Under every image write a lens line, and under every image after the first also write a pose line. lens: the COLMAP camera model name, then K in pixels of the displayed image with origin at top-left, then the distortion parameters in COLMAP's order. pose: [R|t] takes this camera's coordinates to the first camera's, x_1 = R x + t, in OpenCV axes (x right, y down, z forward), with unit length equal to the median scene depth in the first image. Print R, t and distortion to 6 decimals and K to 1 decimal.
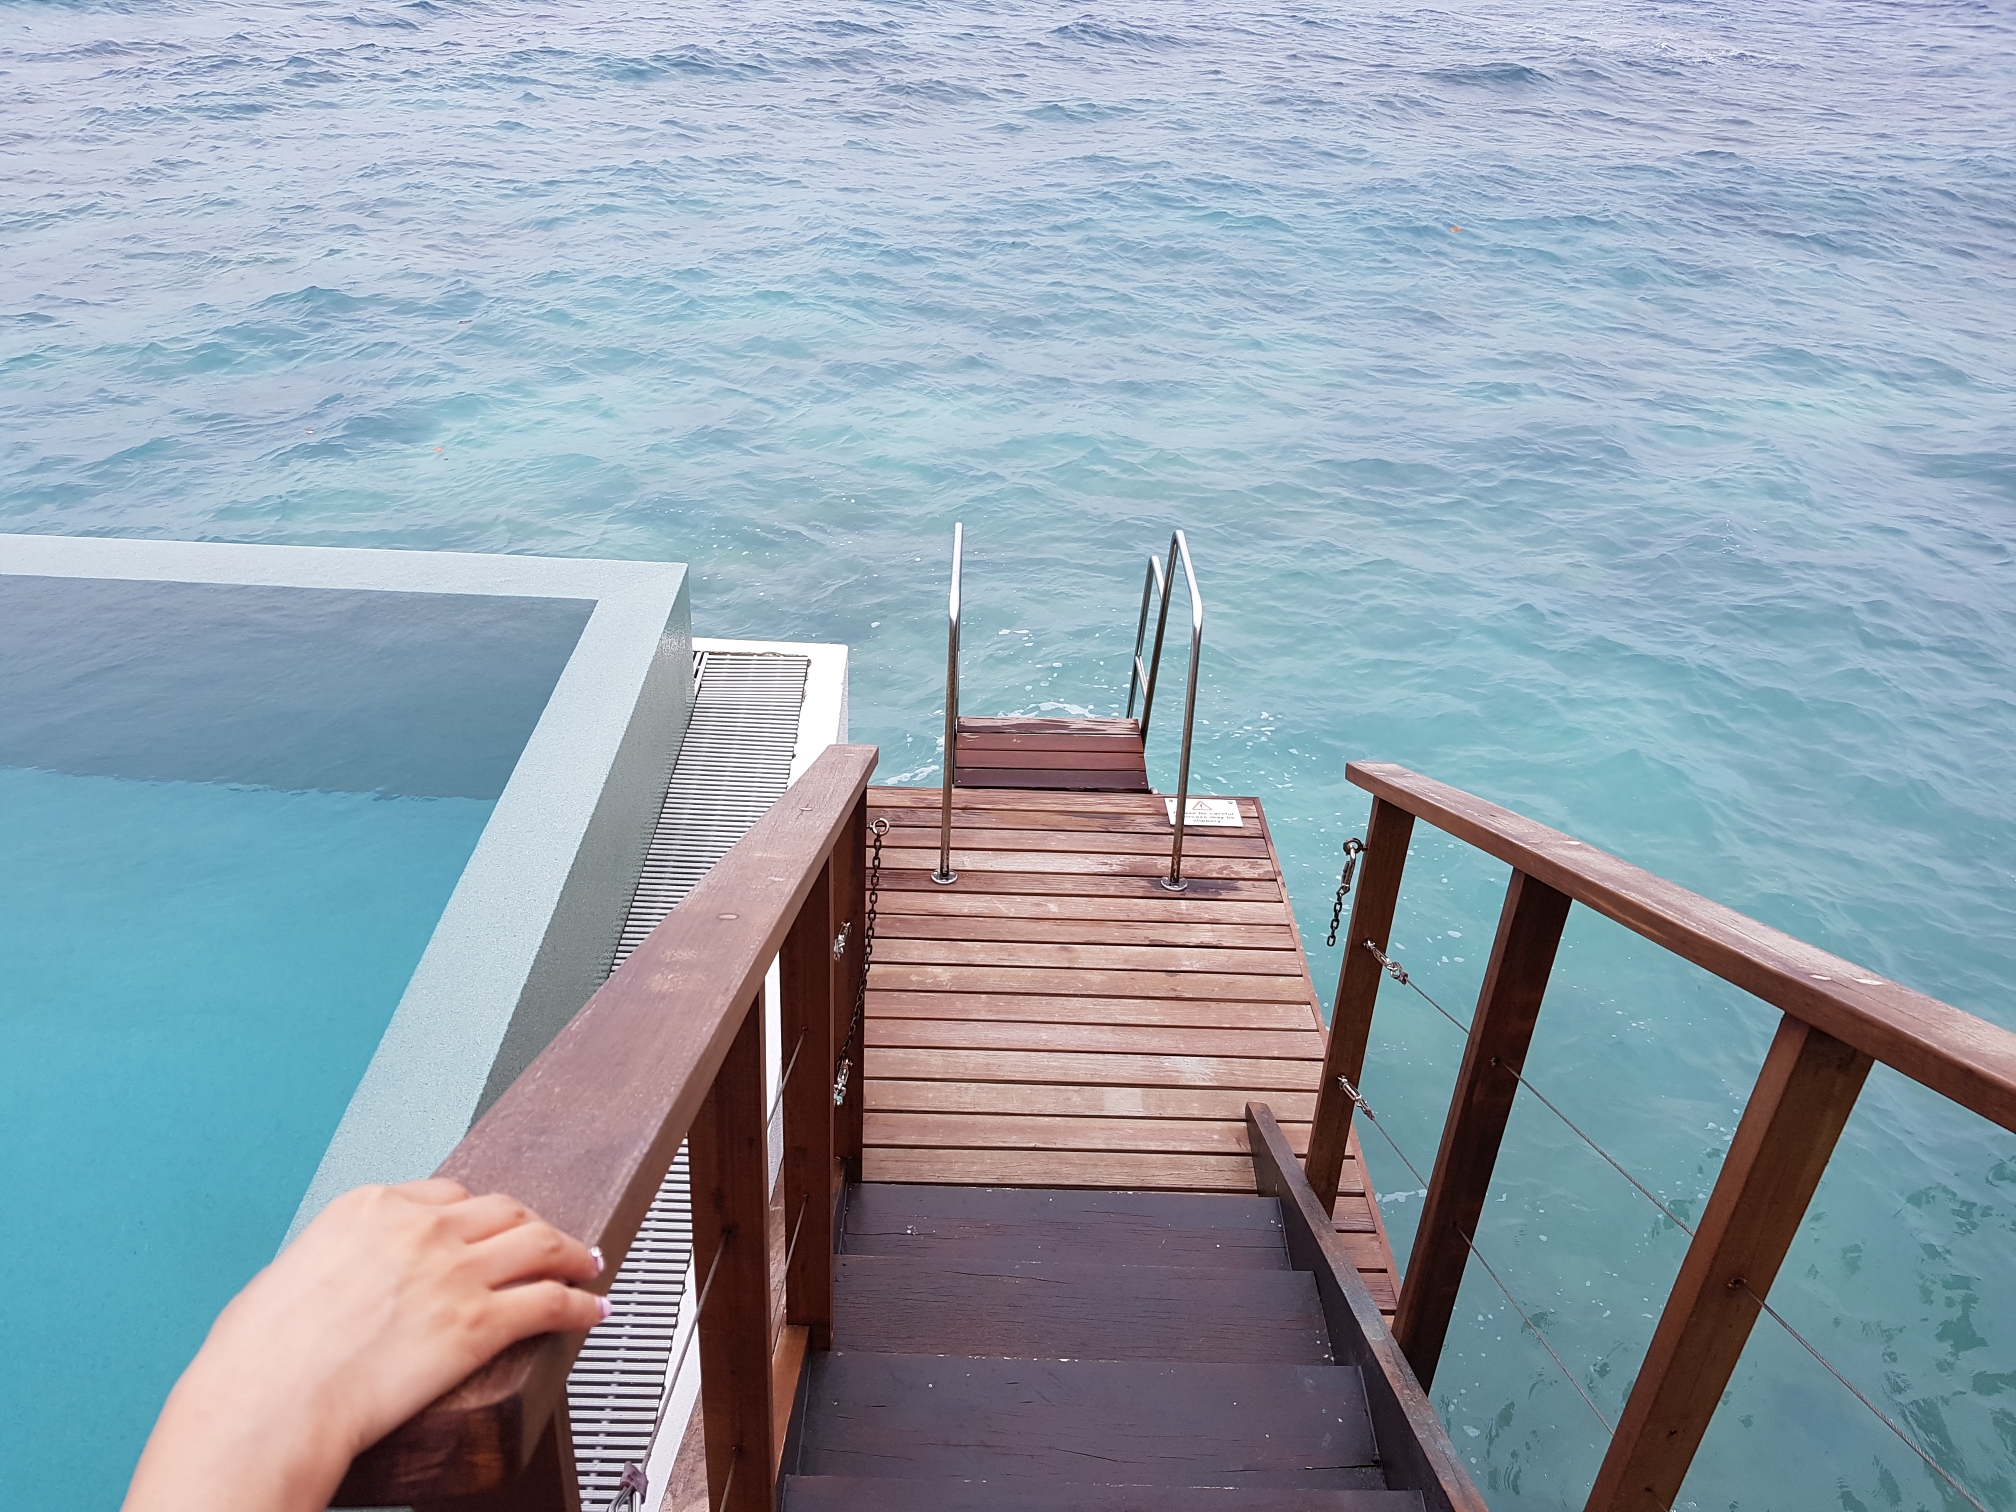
lens RADIAL K [[1589.0, 0, 998.2], [0, 1589.0, 777.0], [0, 0, 1]] dist [-0.007879, 0.002514]
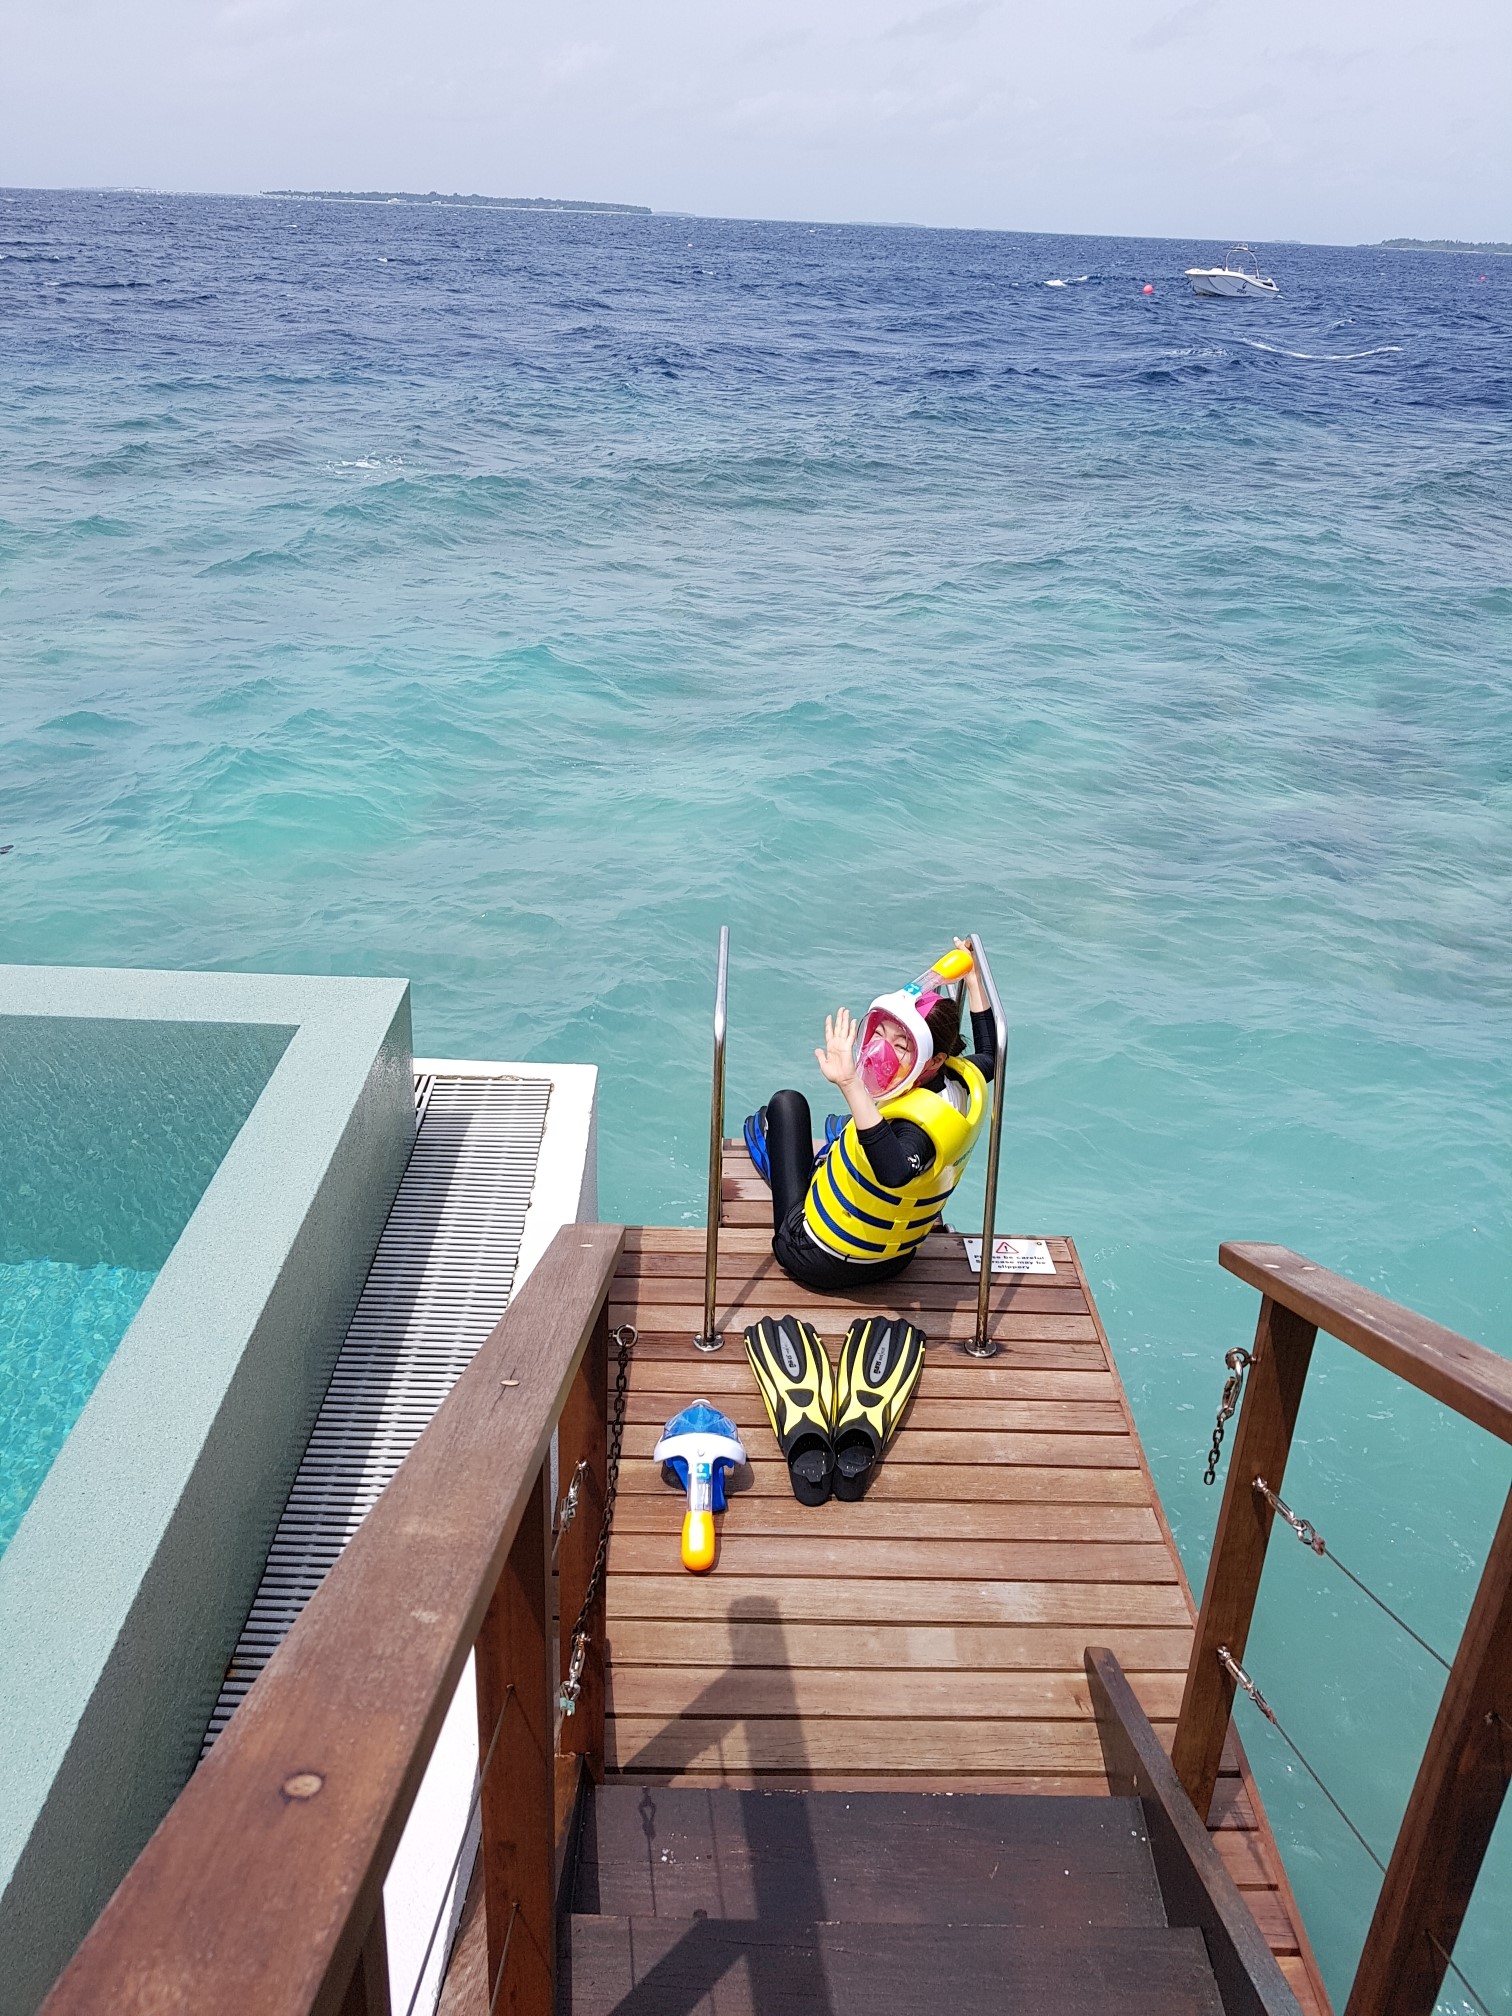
lens RADIAL K [[1589.0, 0, 763.5], [0, 1589.0, 1015.5], [0, 0, 1]] dist [-0.007879, 0.002514]
pose [[0.999985, -0.005310, 0.001234, -0.005958], [0.005396, 0.996357, -0.085115, -0.045975], [-0.000778, 0.085120, 0.996370, 0.170641]]
